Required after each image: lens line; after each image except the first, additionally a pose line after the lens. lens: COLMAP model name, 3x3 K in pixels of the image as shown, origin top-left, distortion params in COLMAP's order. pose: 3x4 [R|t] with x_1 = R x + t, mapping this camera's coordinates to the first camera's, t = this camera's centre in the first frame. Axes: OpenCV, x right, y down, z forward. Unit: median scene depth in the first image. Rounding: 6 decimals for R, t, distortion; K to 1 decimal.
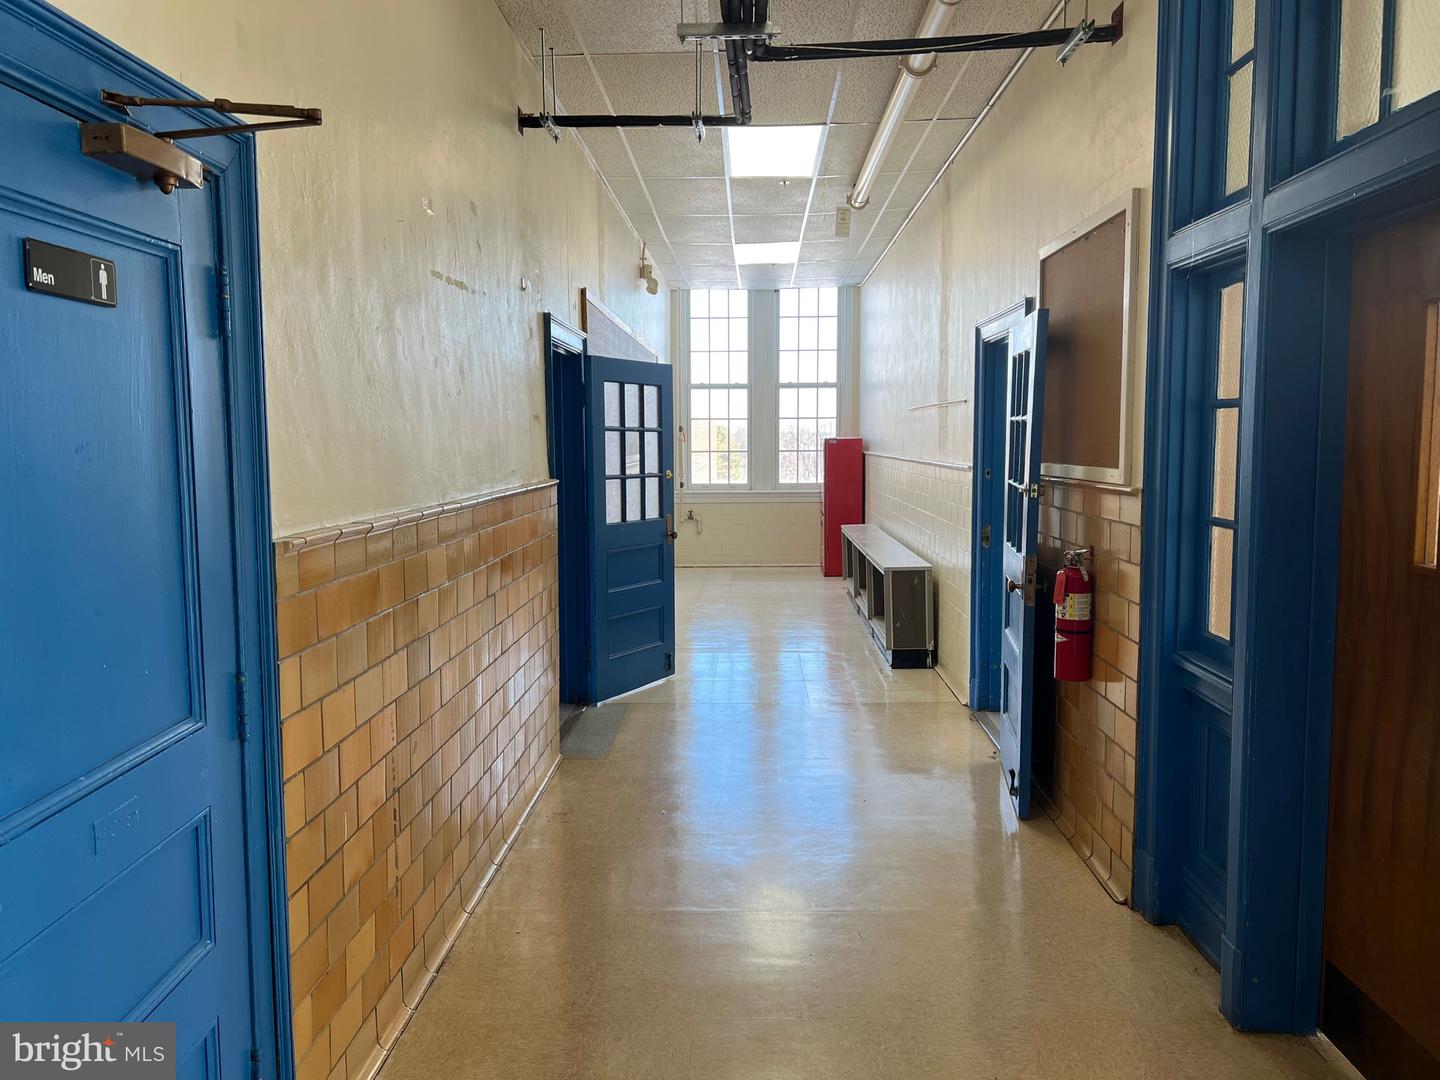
lens RADIAL K [[1081.1, 0, 723.2], [0, 1081.1, 549.6], [0, 0, 1]] dist [0.066996, -0.072321]
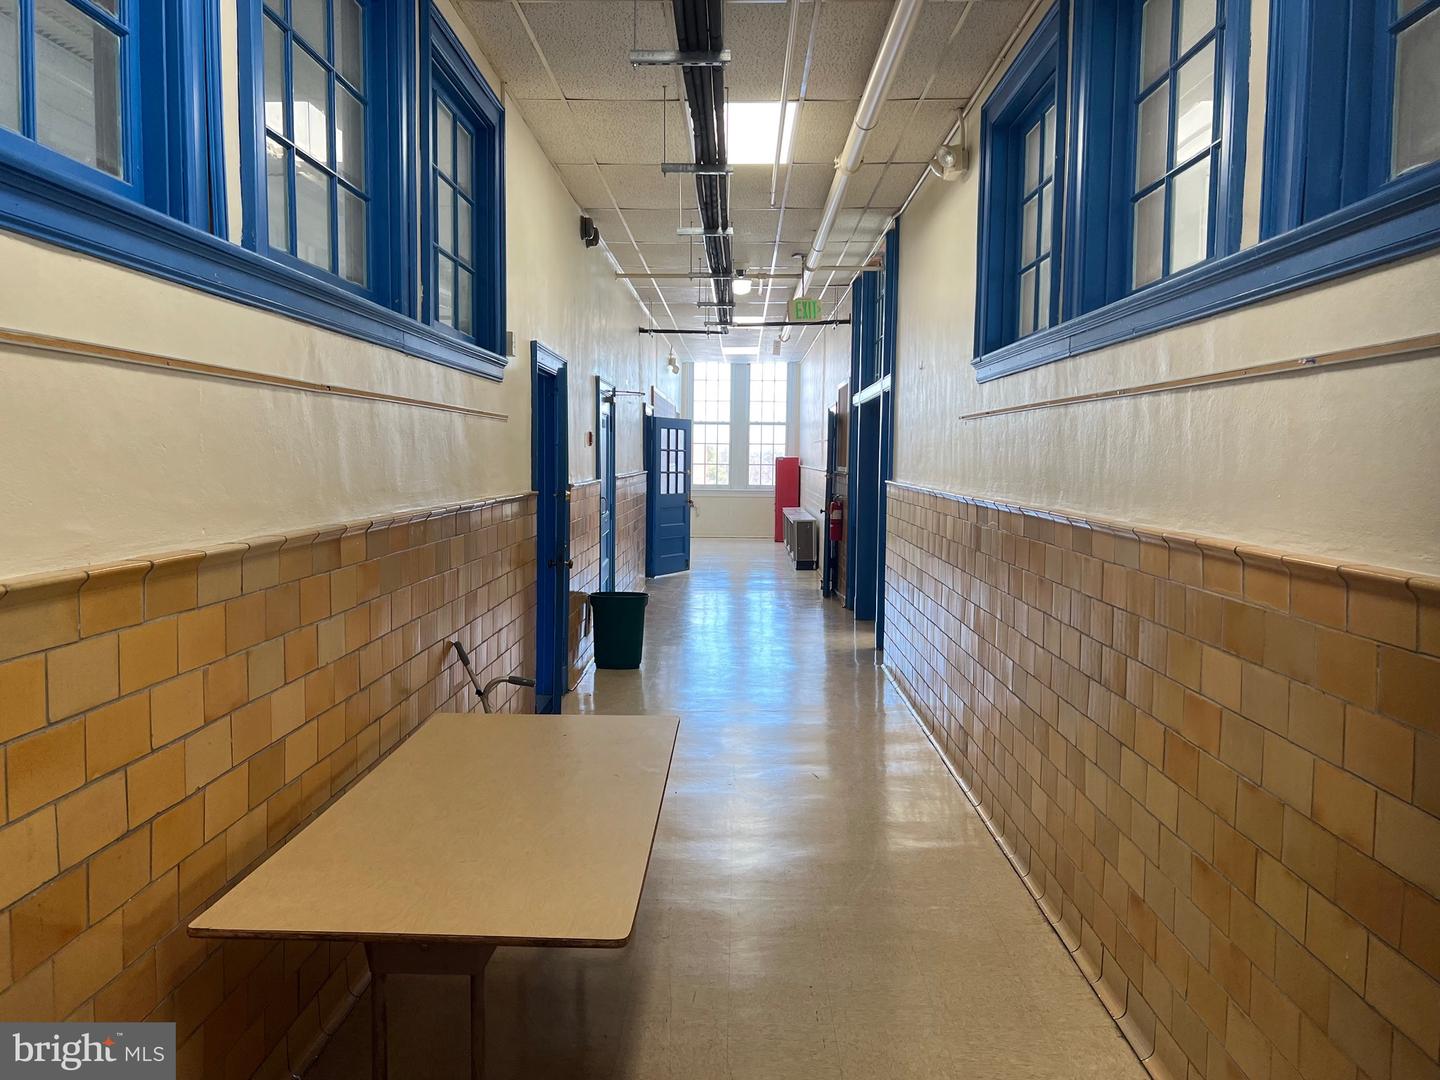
lens RADIAL K [[1076.8, 0, 708.1], [0, 1076.8, 535.2], [0, 0, 1]] dist [0.070253, -0.076588]
pose [[0.999854, 0.017079, -0.000133, -0.008460], [-0.017075, 0.999405, -0.029970, 0.084230], [-0.000379, 0.029968, 0.999551, -0.793680]]
